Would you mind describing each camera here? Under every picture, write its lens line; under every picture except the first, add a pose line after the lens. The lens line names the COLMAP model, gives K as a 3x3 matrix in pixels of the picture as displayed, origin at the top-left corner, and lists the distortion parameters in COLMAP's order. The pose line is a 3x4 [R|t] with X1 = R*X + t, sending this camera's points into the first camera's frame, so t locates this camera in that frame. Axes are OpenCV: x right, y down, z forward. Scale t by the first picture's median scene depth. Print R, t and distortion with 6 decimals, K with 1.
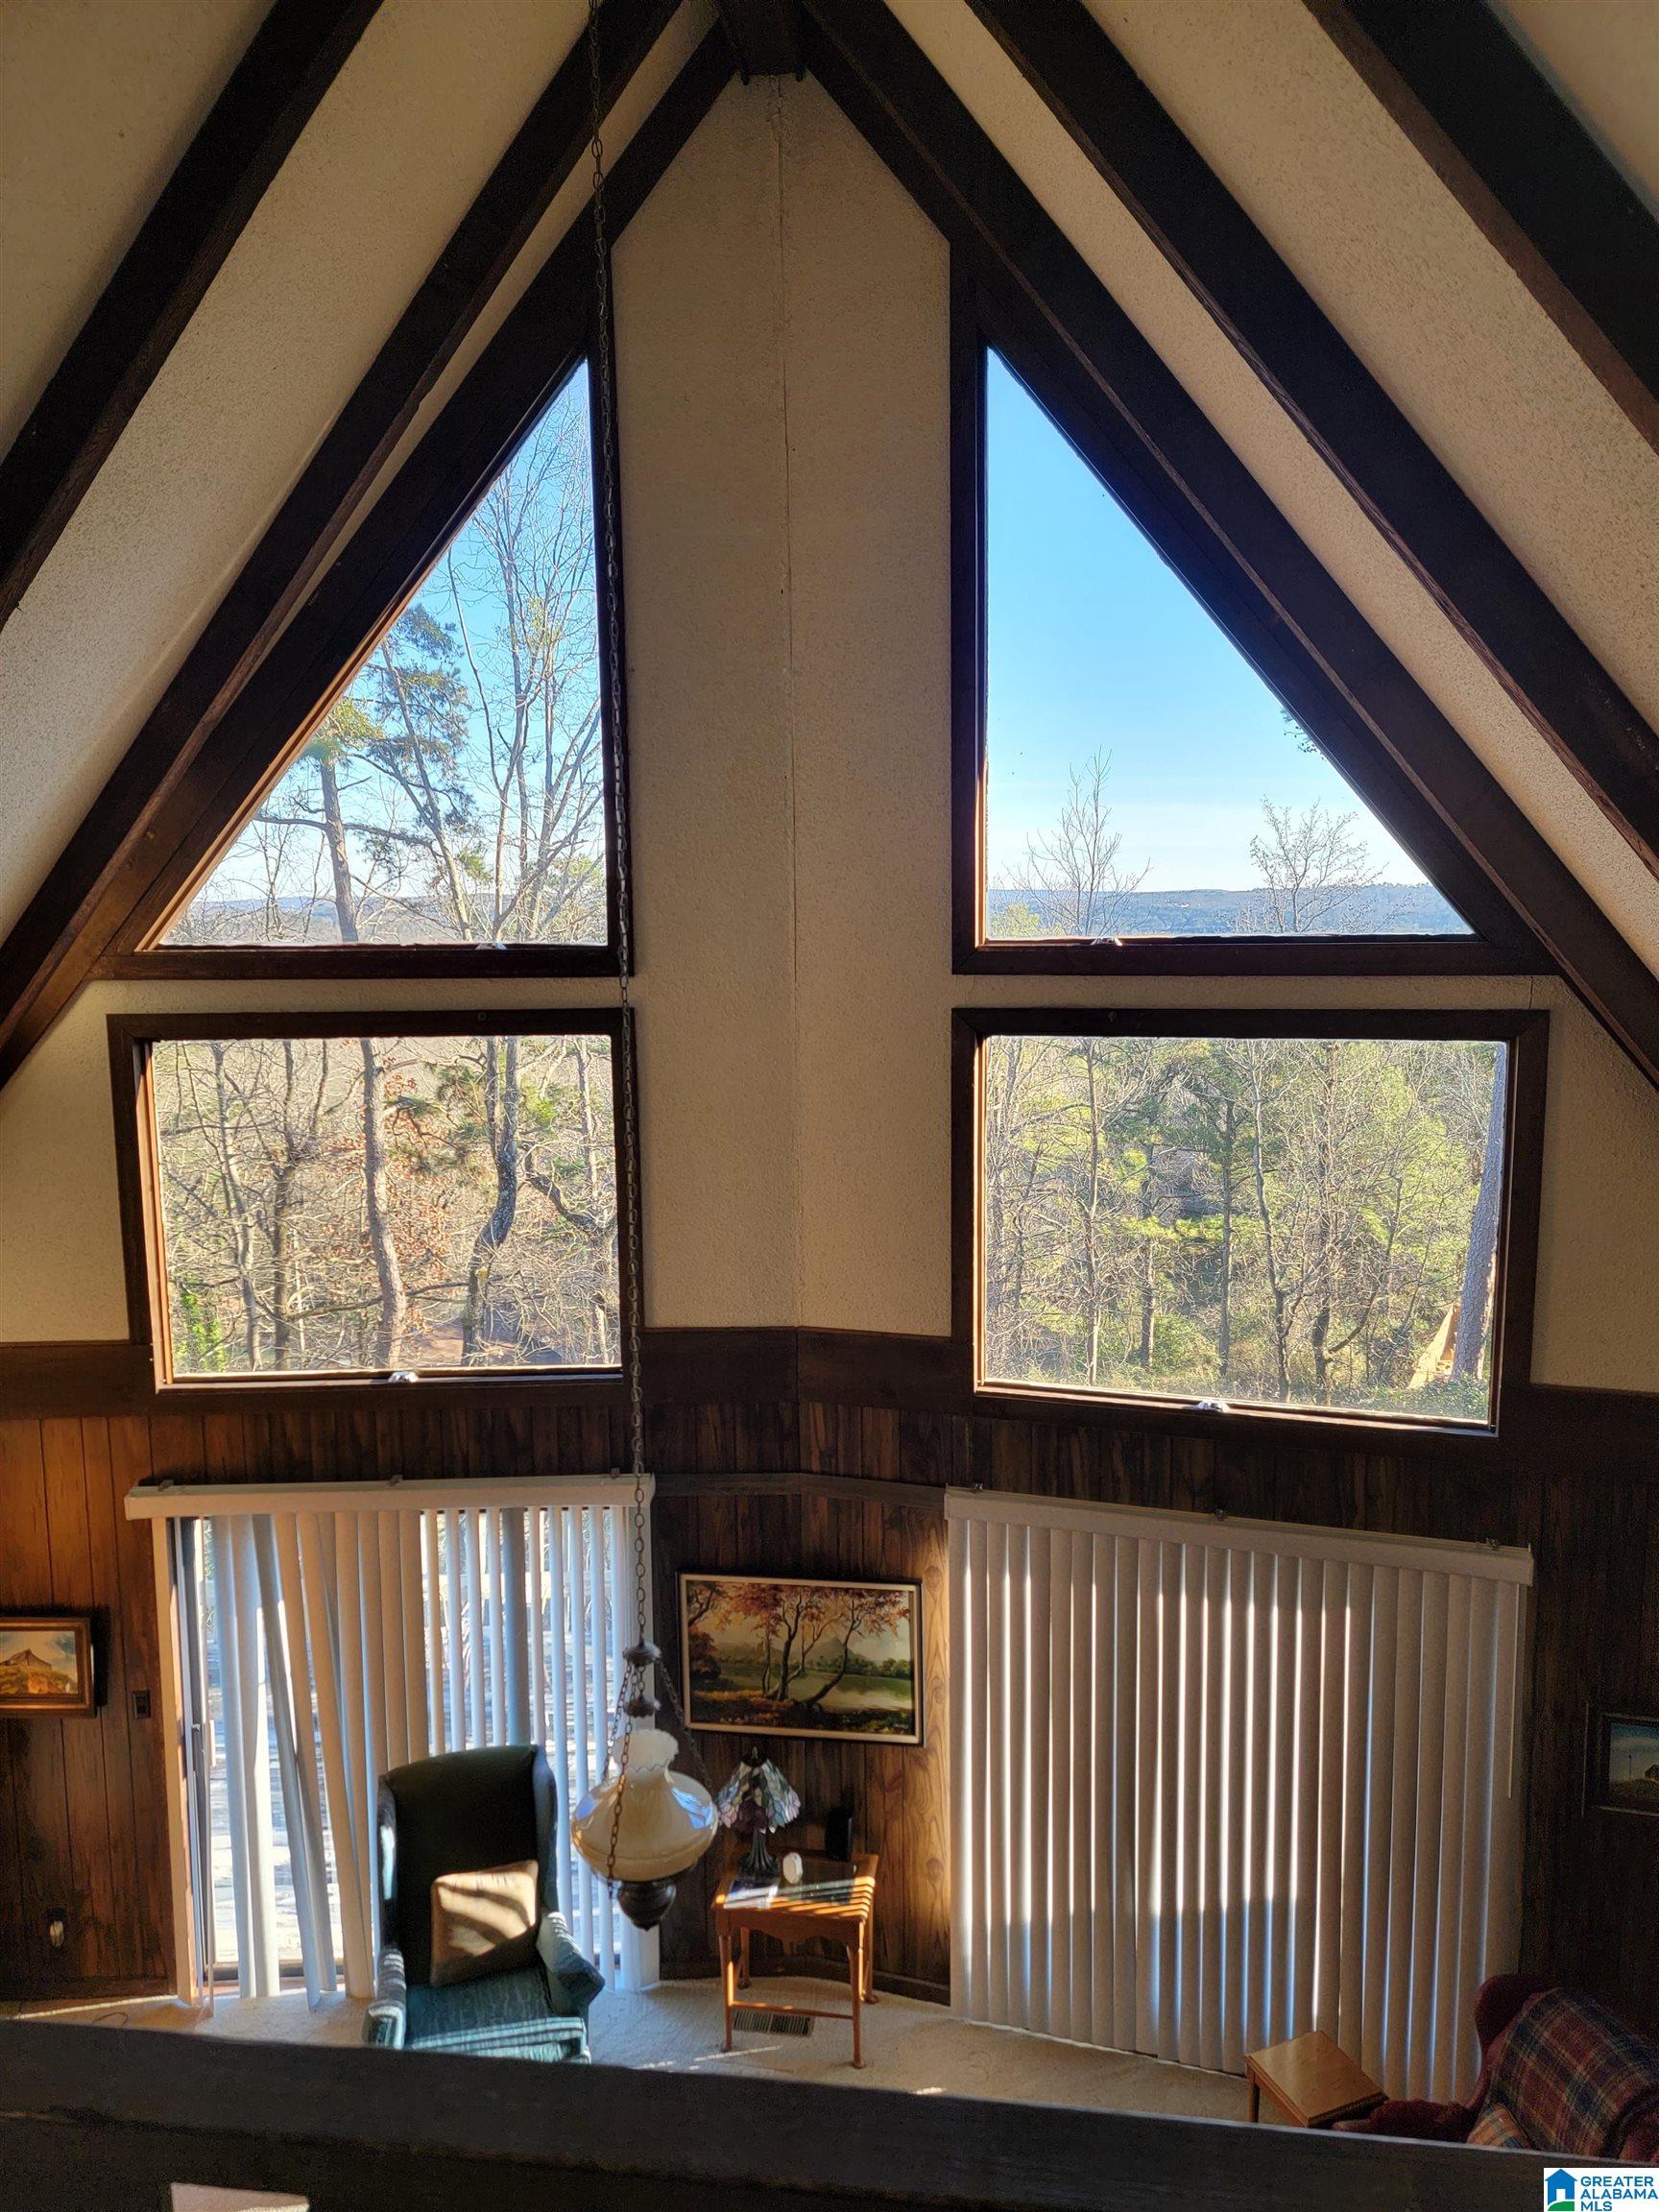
lens RADIAL K [[1524.4, 0, 814.8], [0, 1524.4, 1104.2], [0, 0, 1]] dist [0.084877, -0.066820]
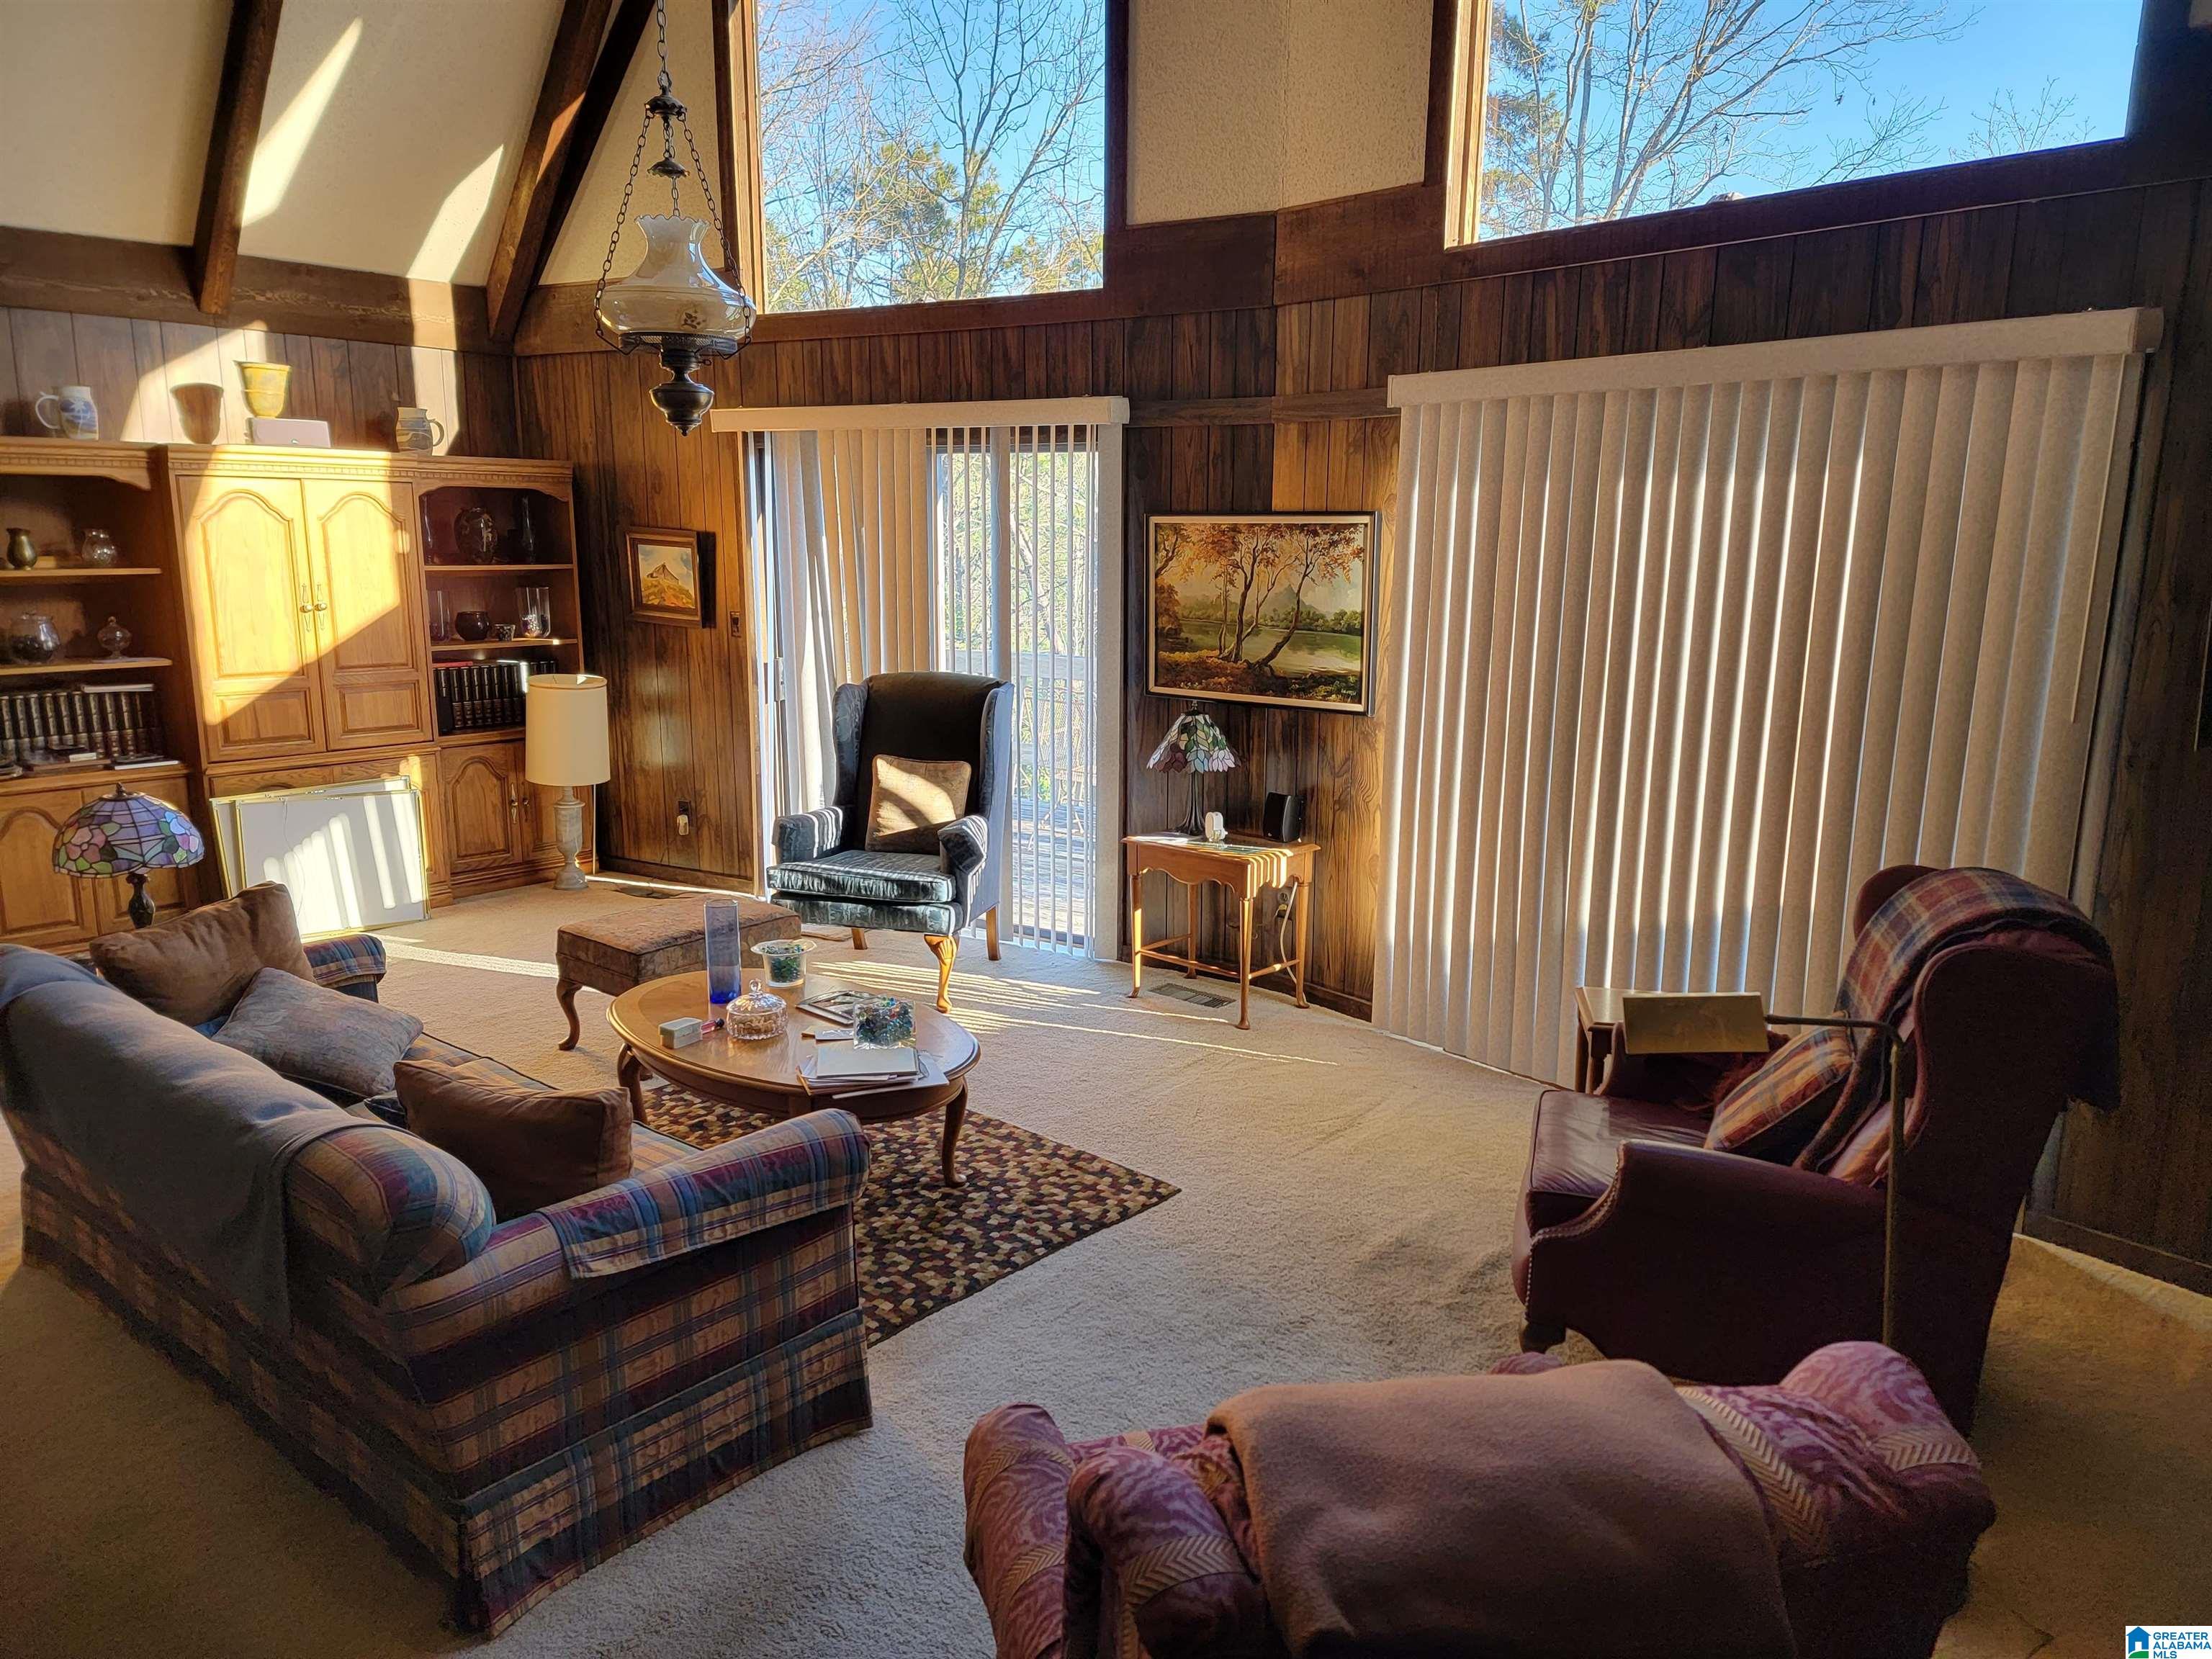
lens RADIAL K [[1524.4, 0, 1113.1], [0, 1524.4, 839.1], [0, 0, 1]] dist [0.084877, -0.066820]
pose [[0.843878, 0.129041, -0.520787, 0.400583], [-0.089200, 0.990881, 0.100982, 0.409404], [0.529069, -0.038762, 0.847693, 0.201783]]
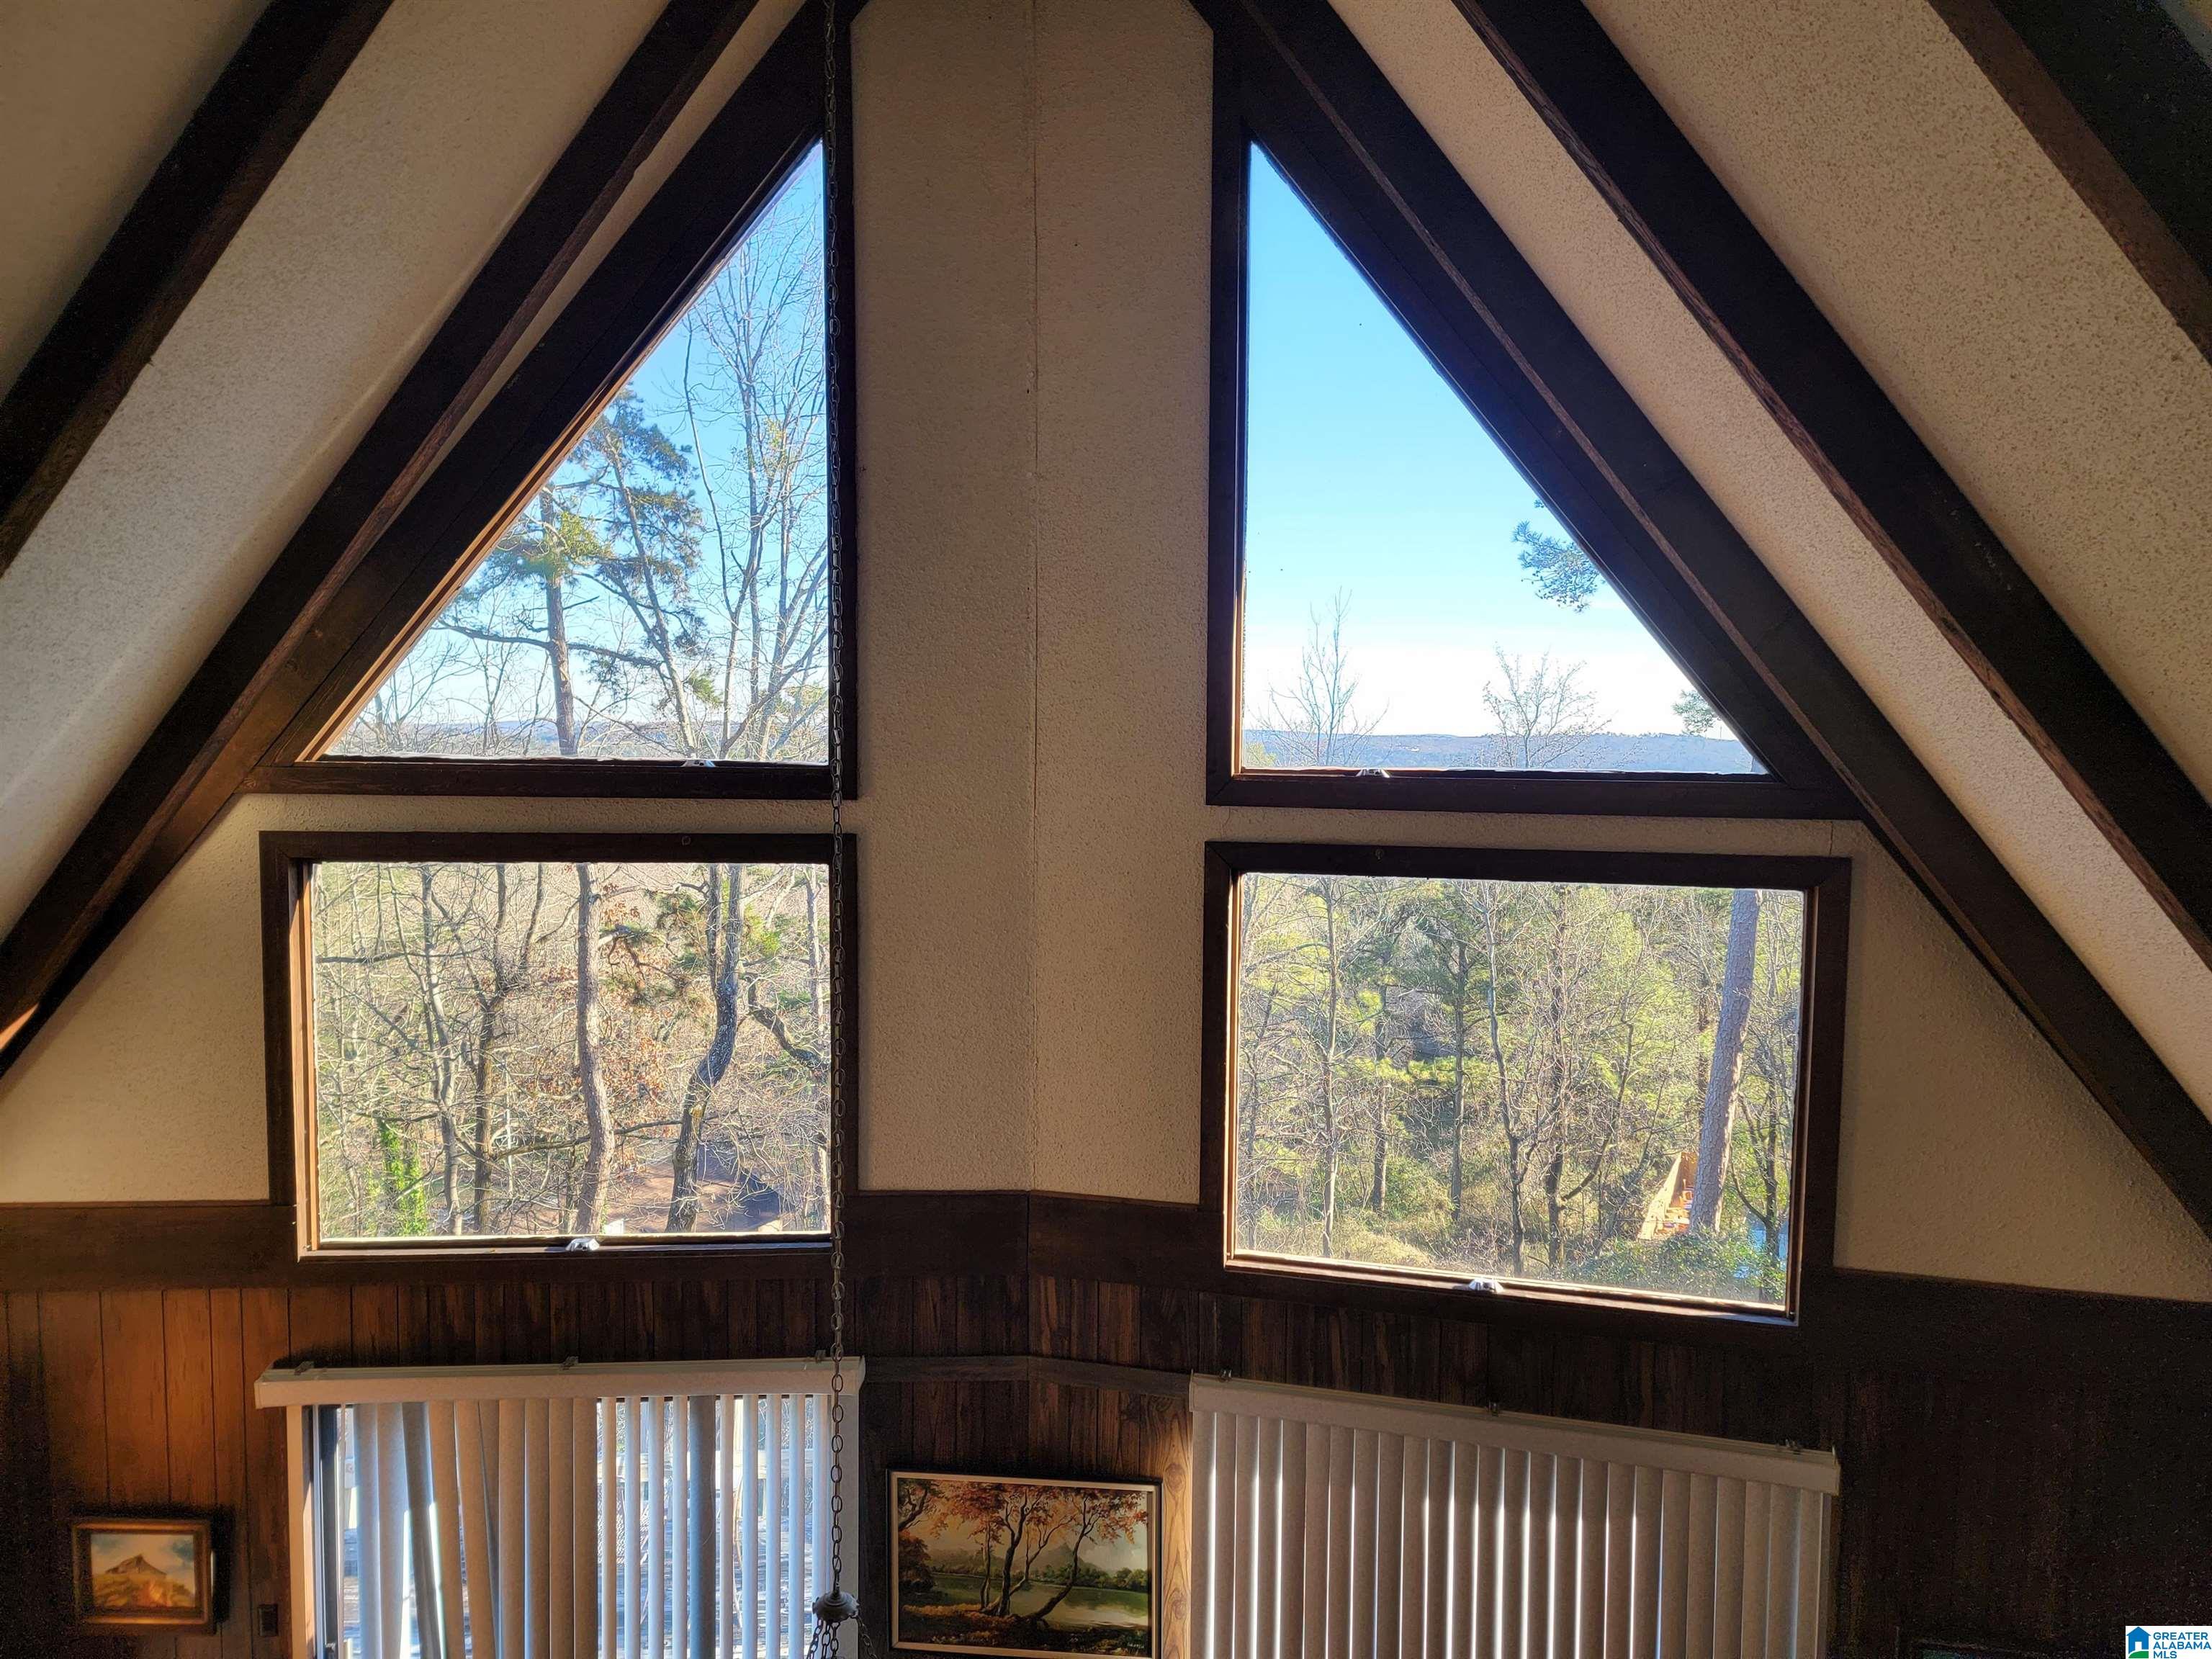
lens RADIAL K [[1524.4, 0, 1116.0], [0, 1524.4, 862.0], [0, 0, 1]] dist [0.084877, -0.066820]
pose [[0.998848, 0.019092, 0.044034, -0.003531], [-0.016846, 0.998565, -0.050837, -0.003365], [-0.044941, 0.050037, 0.997736, 0.084053]]
